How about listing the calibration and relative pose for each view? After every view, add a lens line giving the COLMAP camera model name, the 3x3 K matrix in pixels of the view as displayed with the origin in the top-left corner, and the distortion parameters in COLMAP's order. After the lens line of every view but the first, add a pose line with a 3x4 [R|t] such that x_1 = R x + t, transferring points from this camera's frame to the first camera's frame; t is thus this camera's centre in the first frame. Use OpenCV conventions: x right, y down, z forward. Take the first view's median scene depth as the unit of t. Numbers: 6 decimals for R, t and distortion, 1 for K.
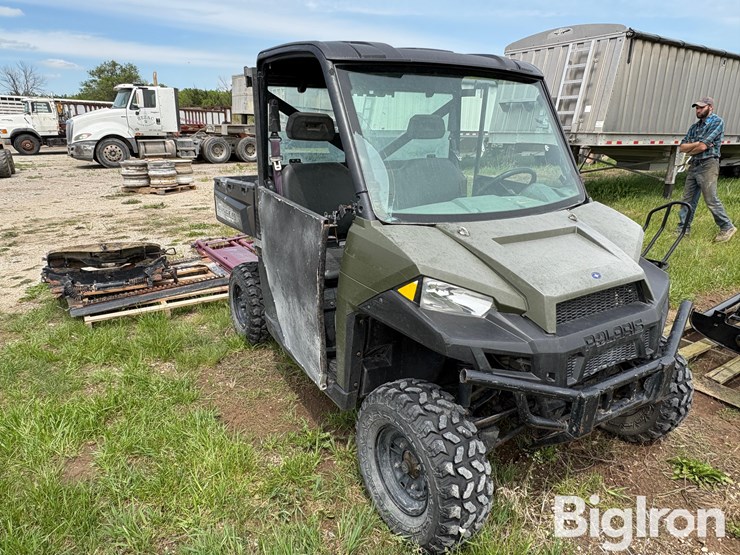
lens RADIAL K [[478.7, 0, 360.8], [0, 478.7, 277.2], [0, 0, 1]] dist [0.003244, 0.001475]
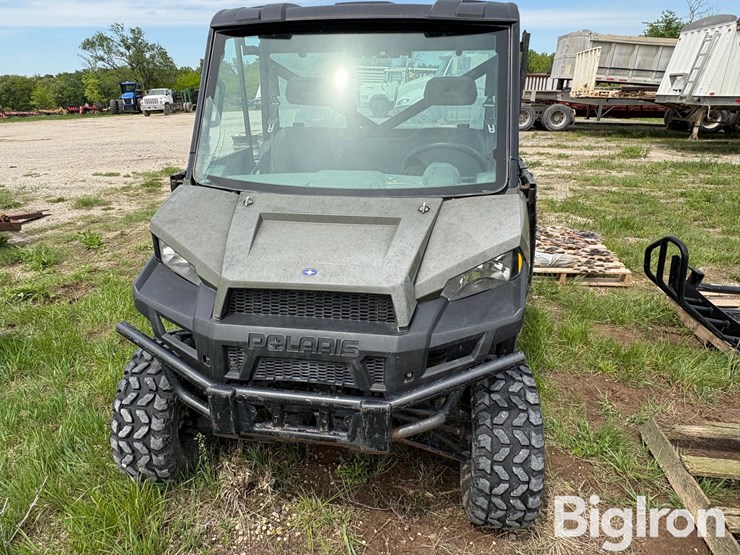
lens RADIAL K [[479.3, 0, 370.0], [0, 479.3, 277.5], [0, 0, 1]] dist [0.001469, 0.001411]
pose [[0.780408, 0.221912, -0.584567, 0.219172], [-0.184737, 0.974998, 0.123498, -0.024142], [0.597357, 0.011612, 0.801891, 0.081539]]
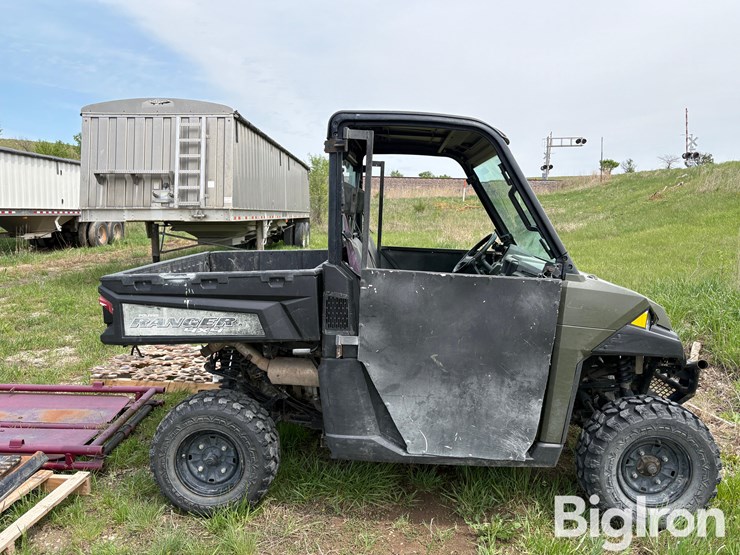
lens RADIAL K [[574.1, 0, 370.0], [0, 574.1, 277.5], [0, 0, 1]] dist [0.053962, -0.059148]
pose [[0.543479, -0.102870, 0.833095, -0.304575], [0.248290, 0.967754, -0.042478, -0.038314], [-0.801862, 0.229935, 0.551496, 0.135379]]
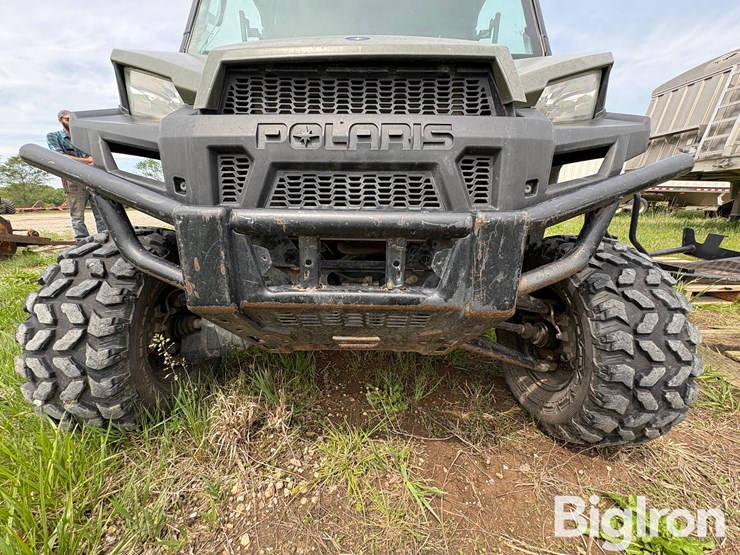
lens RADIAL K [[295.2, 0, 369.2], [0, 295.2, 277.2], [0, 0, 1]] dist [0.000816, 0.000026]
pose [[0.860021, 0.129938, -0.493437, 0.143536], [-0.158270, 0.987268, -0.015872, 0.052974], [0.485093, 0.091747, 0.869637, 0.154622]]
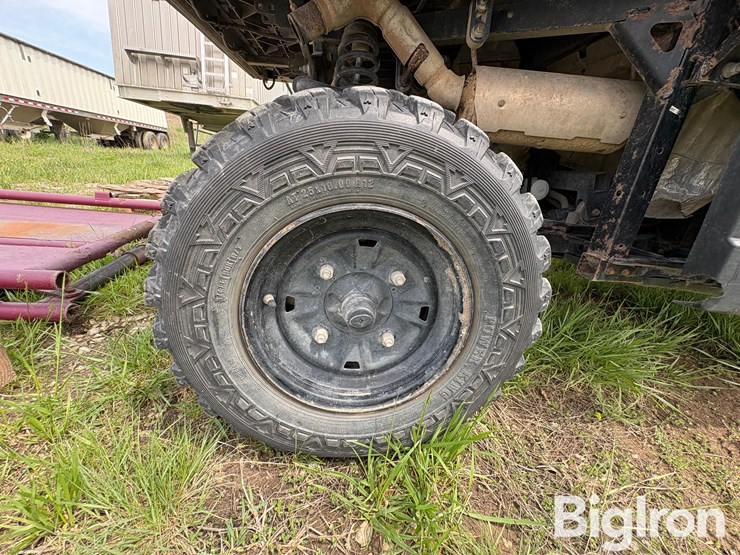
lens RADIAL K [[295.2, 0, 369.2], [0, 295.2, 277.2], [0, 0, 1]] dist [0.000816, 0.000026]
pose [[0.414705, -0.303503, 0.857849, -0.139768], [0.195145, 0.950467, 0.241933, 0.005358], [-0.888785, 0.067074, 0.453391, 0.377780]]
